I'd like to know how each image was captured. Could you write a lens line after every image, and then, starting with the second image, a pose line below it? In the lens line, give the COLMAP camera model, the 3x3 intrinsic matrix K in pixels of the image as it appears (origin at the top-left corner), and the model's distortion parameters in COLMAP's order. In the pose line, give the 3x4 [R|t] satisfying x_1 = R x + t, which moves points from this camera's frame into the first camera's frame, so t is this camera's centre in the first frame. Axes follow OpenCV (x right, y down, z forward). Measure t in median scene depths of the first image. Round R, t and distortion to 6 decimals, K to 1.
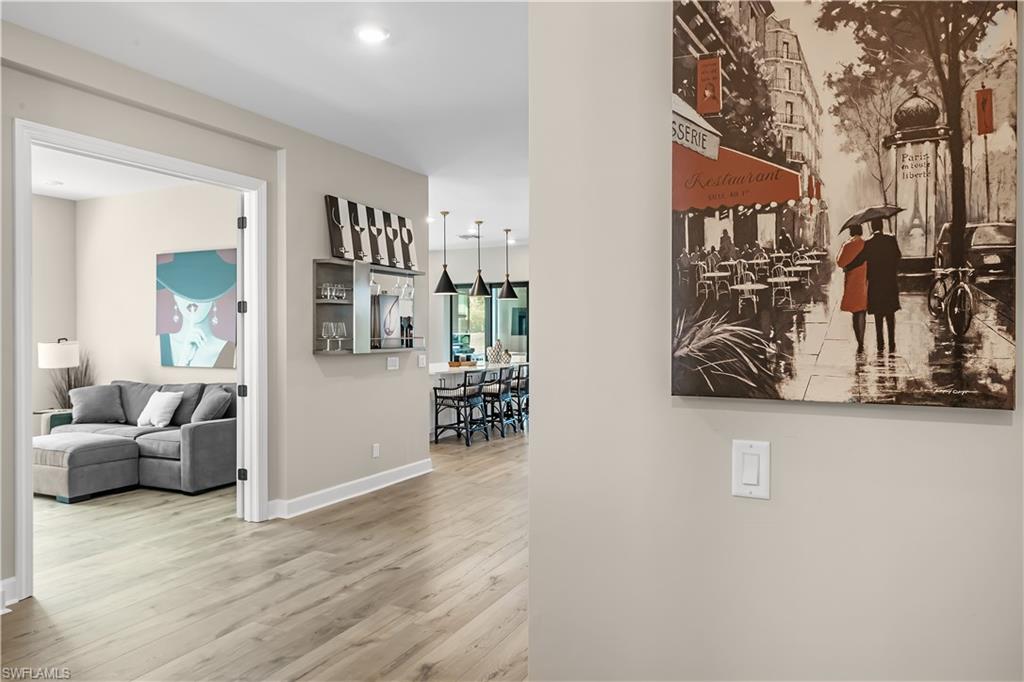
lens RADIAL K [[684.1, 0, 517.9], [0, 684.1, 338.3], [0, 0, 1]] dist [-0.004042, 0.004181]
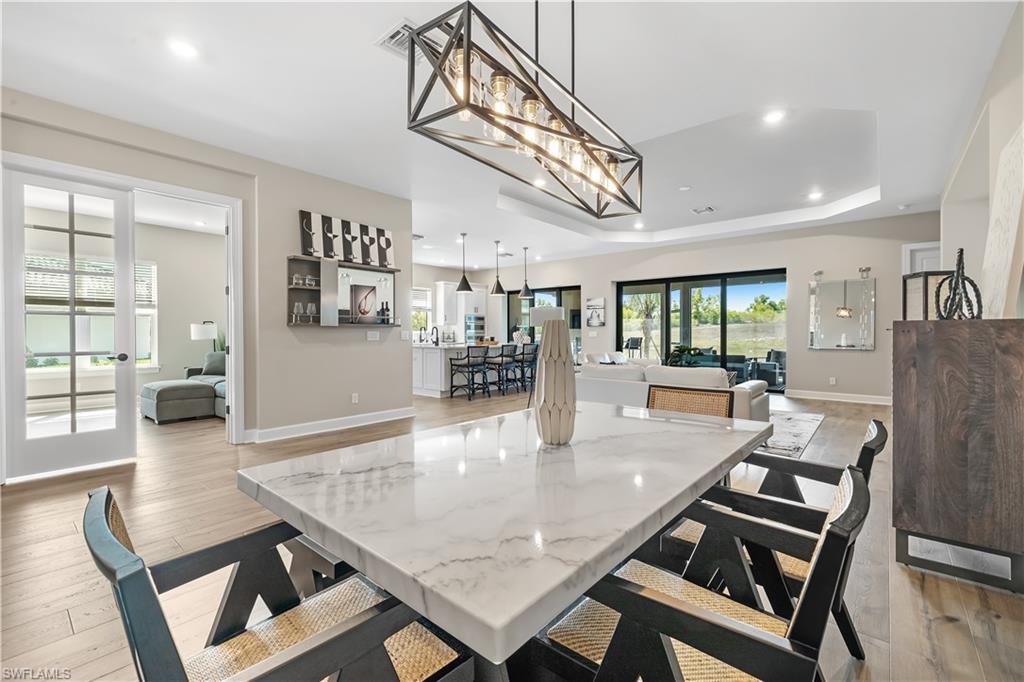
lens RADIAL K [[439.5, 0, 512.4], [0, 439.5, 334.6], [0, 0, 1]] dist [-0.000010, -0.000579]
pose [[0.966391, 0.001407, -0.257074, 0.347994], [-0.003004, 0.999979, -0.005820, 0.042861], [0.257061, 0.006397, 0.966374, 0.244943]]
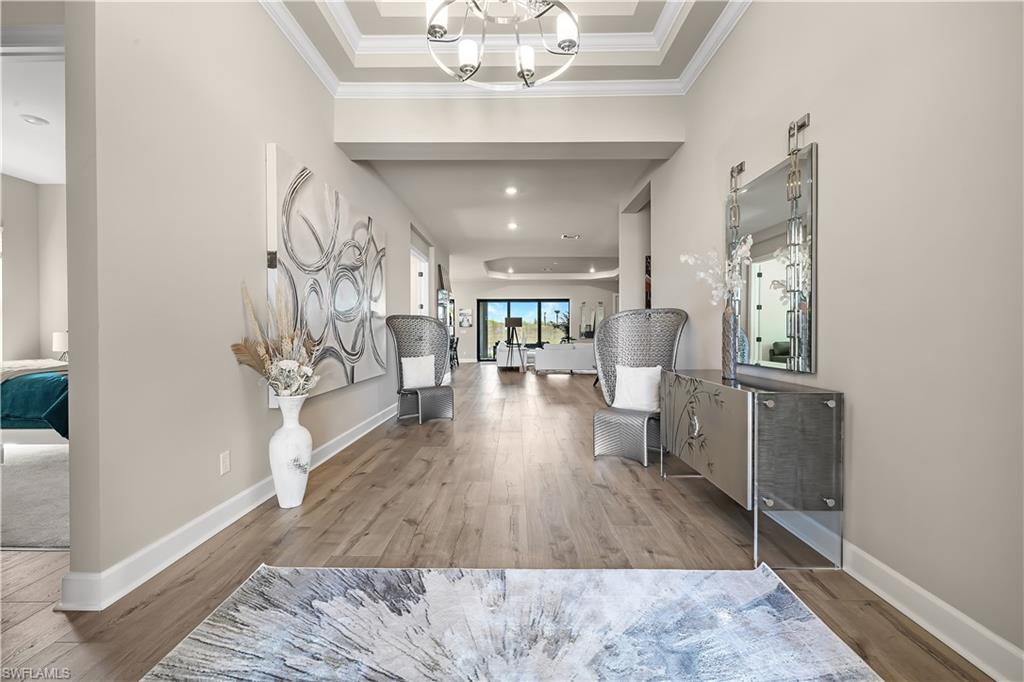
lens RADIAL K [[439.5, 0, 513.4], [0, 439.5, 338.0], [0, 0, 1]] dist [-0.000010, -0.000579]
pose [[0.902177, -0.004263, 0.431345, -0.716644], [0.004124, 0.999991, 0.001256, 0.065235], [-0.431346, 0.000645, 0.902186, -0.591482]]
